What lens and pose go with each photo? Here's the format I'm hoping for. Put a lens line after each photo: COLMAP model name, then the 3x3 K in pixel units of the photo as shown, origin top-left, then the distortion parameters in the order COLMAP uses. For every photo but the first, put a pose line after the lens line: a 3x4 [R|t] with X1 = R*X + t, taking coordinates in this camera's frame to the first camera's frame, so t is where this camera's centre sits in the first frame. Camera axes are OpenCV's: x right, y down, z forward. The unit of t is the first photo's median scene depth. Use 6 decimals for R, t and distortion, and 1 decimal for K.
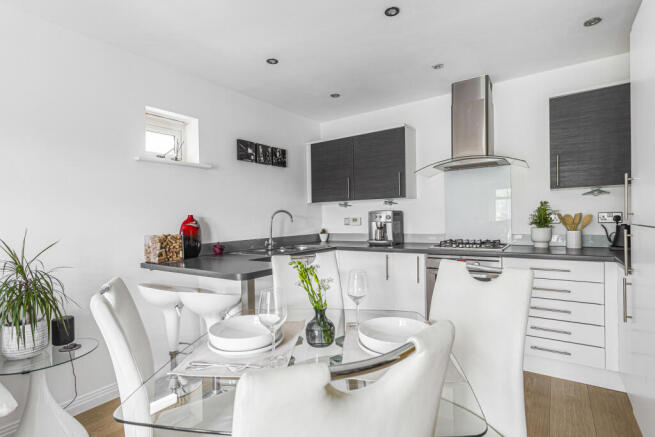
lens RADIAL K [[317.0, 0, 328.3], [0, 317.0, 224.2], [0, 0, 1]] dist [0.000150, 0.000349]
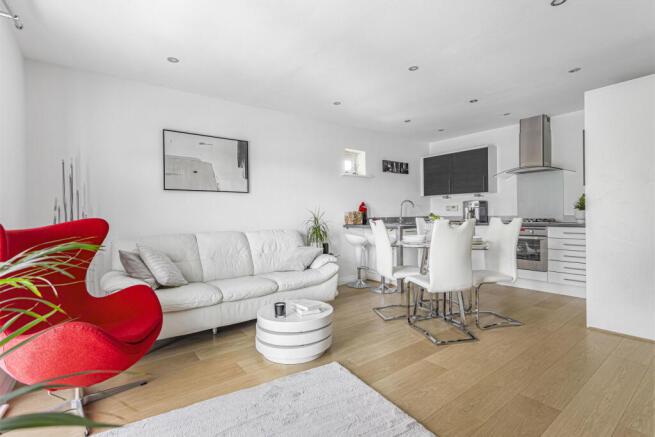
lens RADIAL K [[308.3, 0, 329.0], [0, 308.3, 217.6], [0, 0, 1]] dist [0.001718, 0.000824]
pose [[0.955625, 0.013686, -0.294266, -0.062805], [-0.014973, 0.999886, -0.002122, 0.060968], [0.294204, 0.006434, 0.955721, -0.729208]]
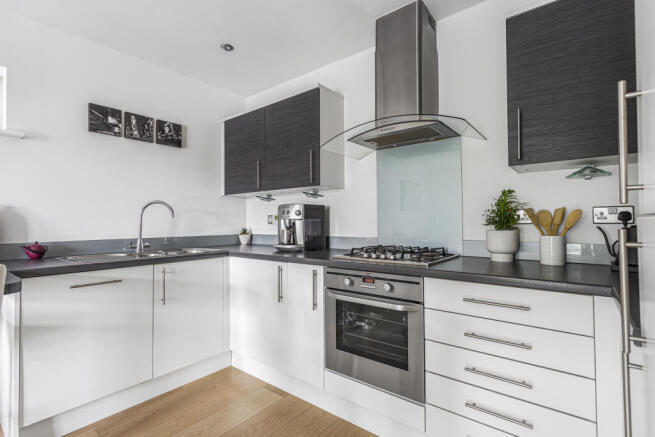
lens RADIAL K [[308.3, 0, 329.0], [0, 308.3, 217.6], [0, 0, 1]] dist [0.001718, 0.000824]
pose [[0.998256, 0.017996, -0.056222, 0.318954], [-0.019850, 0.999271, -0.032601, 0.011006], [0.055595, 0.033660, 0.997886, 0.320862]]
